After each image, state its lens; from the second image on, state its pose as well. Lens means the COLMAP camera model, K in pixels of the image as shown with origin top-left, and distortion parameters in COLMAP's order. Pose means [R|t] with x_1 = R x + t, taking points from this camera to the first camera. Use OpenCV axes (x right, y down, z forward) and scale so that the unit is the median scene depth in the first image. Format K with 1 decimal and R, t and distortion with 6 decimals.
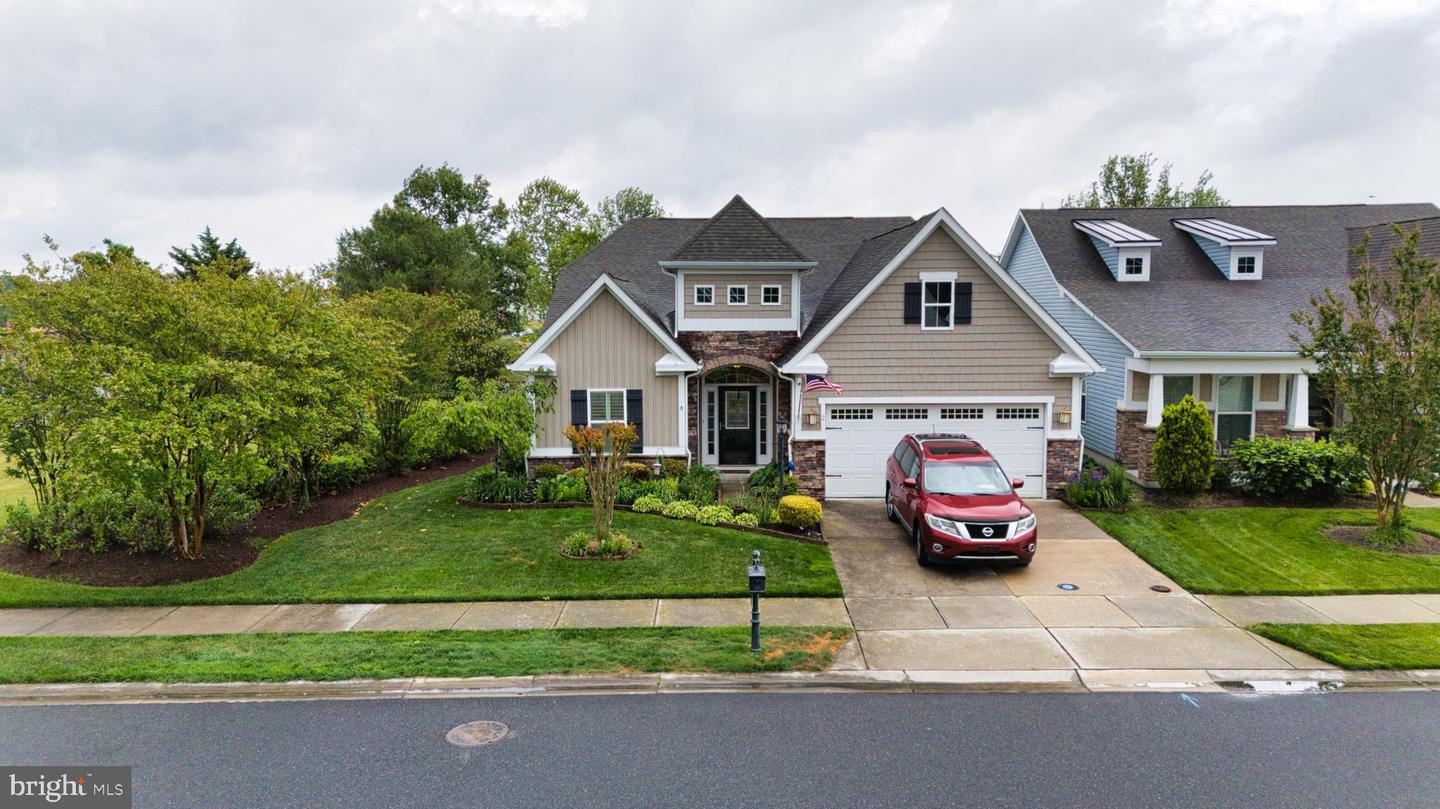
lens RADIAL K [[1017.6, 0, 730.6], [0, 1017.6, 404.3], [0, 0, 1]] dist [0.081252, -0.069770]
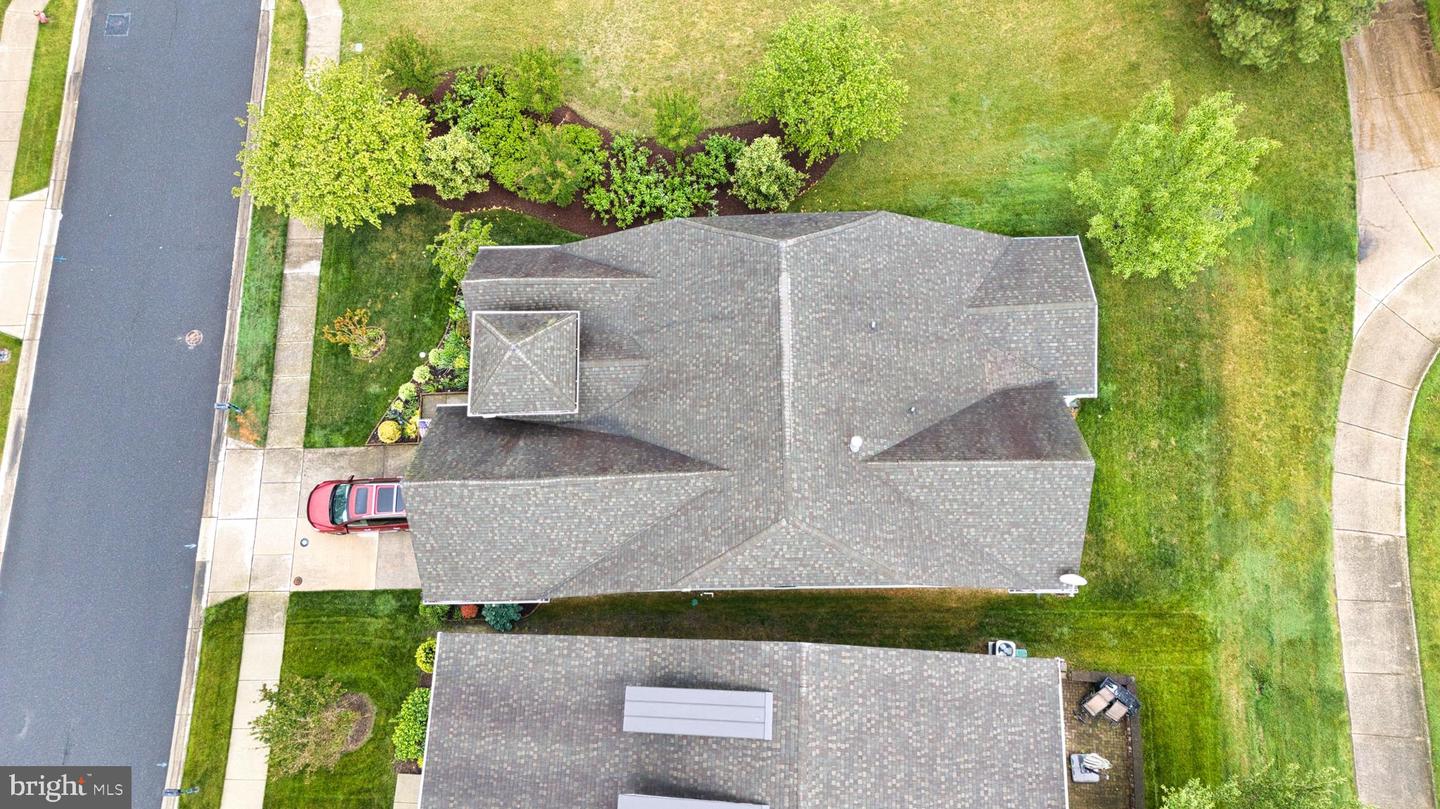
lens RADIAL K [[1017.6, 0, 730.6], [0, 1017.6, 404.3], [0, 0, 1]] dist [0.081252, -0.069770]
pose [[0.009291, 0.968805, -0.247649, 0.457129], [-0.071665, 0.247668, 0.966191, -1.666790], [0.997385, 0.008771, 0.071730, 1.337670]]
